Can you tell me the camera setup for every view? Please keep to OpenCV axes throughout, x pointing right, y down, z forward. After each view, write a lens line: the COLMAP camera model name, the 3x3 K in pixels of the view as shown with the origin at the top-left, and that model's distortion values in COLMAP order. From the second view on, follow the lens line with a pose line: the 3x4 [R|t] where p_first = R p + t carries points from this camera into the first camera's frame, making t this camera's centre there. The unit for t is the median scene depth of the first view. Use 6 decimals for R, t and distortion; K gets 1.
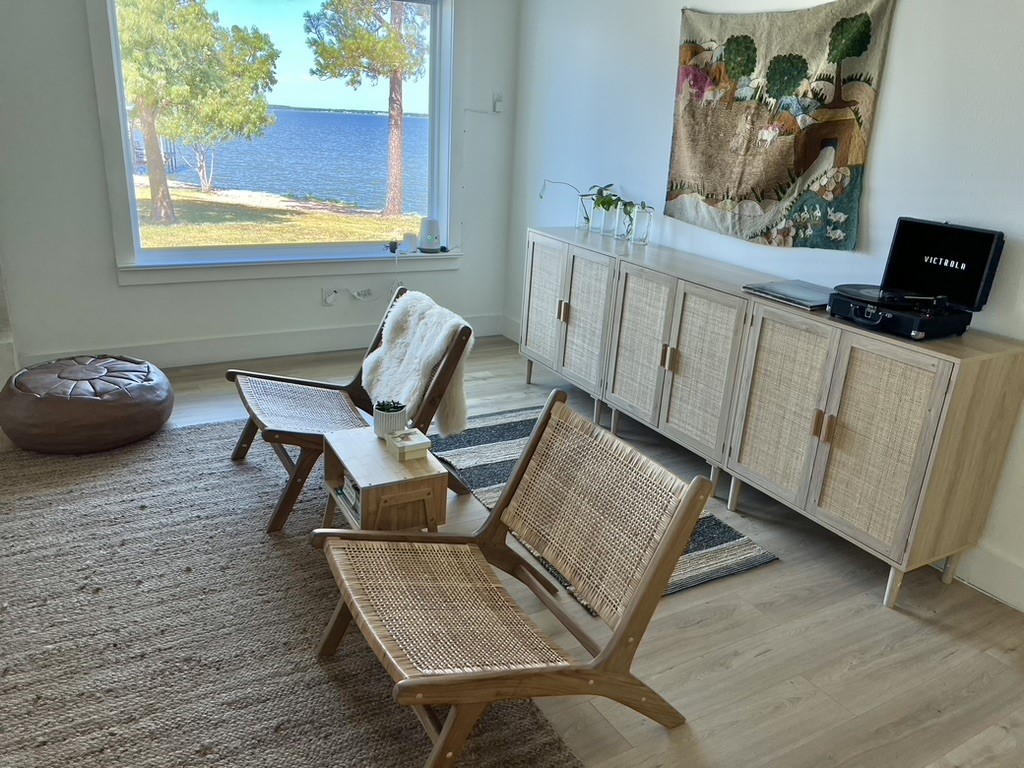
lens RADIAL K [[769.0, 0, 516.5], [0, 769.0, 385.5], [0, 0, 1]] dist [0.062088, -0.076963]
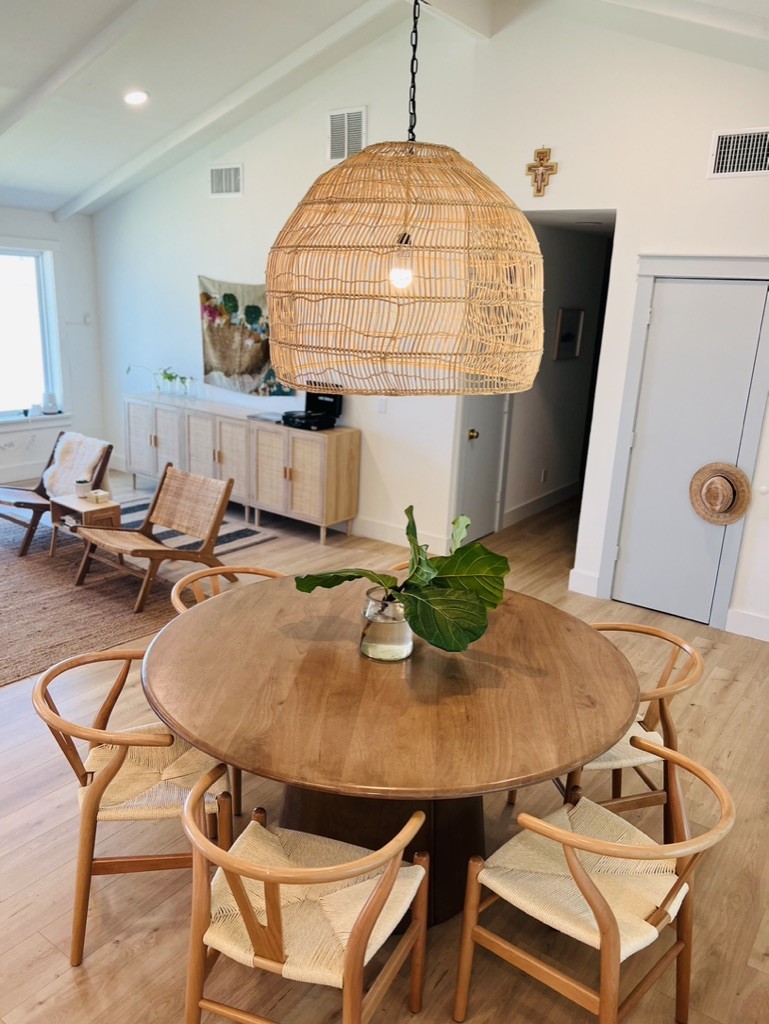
lens RADIAL K [[769.0, 0, 385.1], [0, 769.0, 519.3], [0, 0, 1]] dist [0.062088, -0.076963]
pose [[0.916604, -0.123566, 0.380221, -0.180666], [0.136578, 0.990602, -0.007321, 0.202871], [-0.375744, 0.058641, 0.924867, -0.994011]]
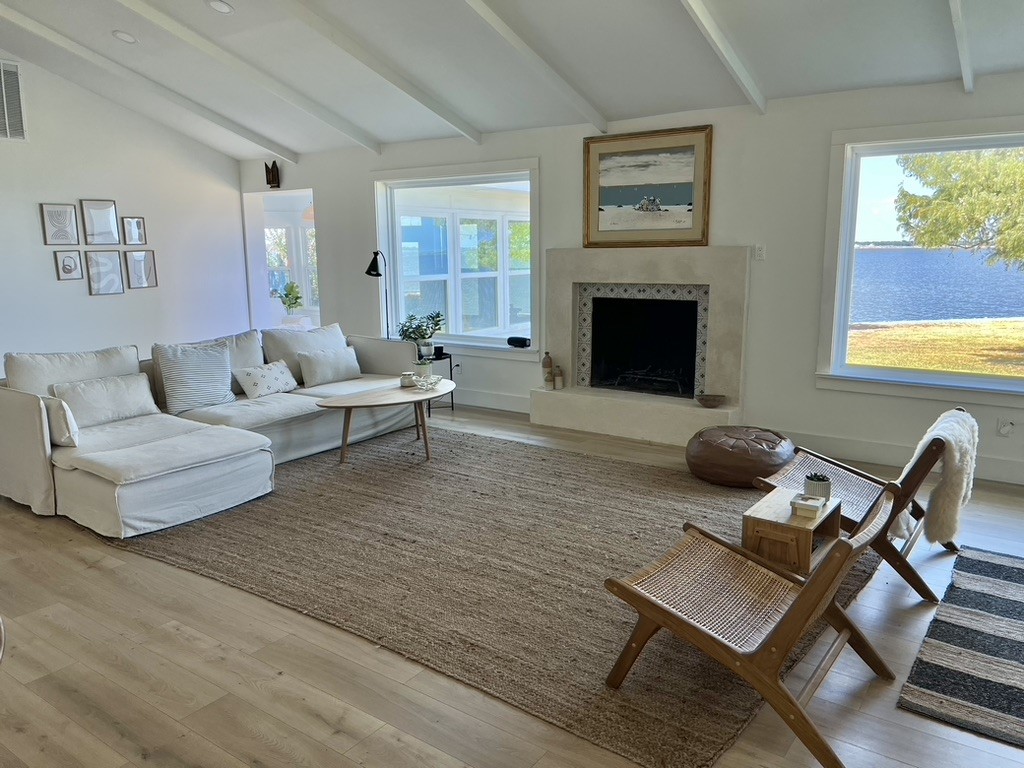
lens RADIAL K [[769.0, 0, 505.5], [0, 769.0, 387.1], [0, 0, 1]] dist [0.062088, -0.076963]
pose [[0.397564, 0.111905, -0.910725, 0.610688], [-0.274189, 0.961675, -0.001527, 0.021501], [0.875650, 0.250318, 0.413010, -0.008012]]
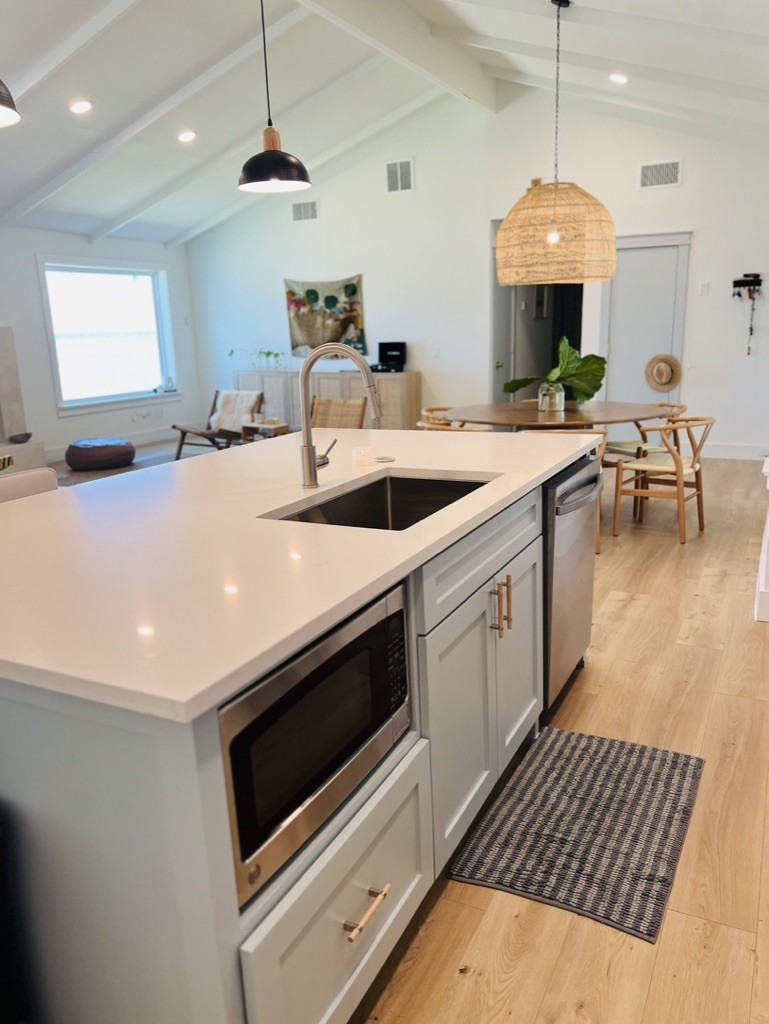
lens RADIAL K [[769.0, 0, 383.1], [0, 769.0, 521.7], [0, 0, 1]] dist [0.062088, -0.076963]
pose [[0.847505, -0.207624, 0.488495, -1.091067], [0.244395, 0.969603, -0.011901, 0.494519], [-0.471175, 0.129472, 0.872486, -1.548685]]
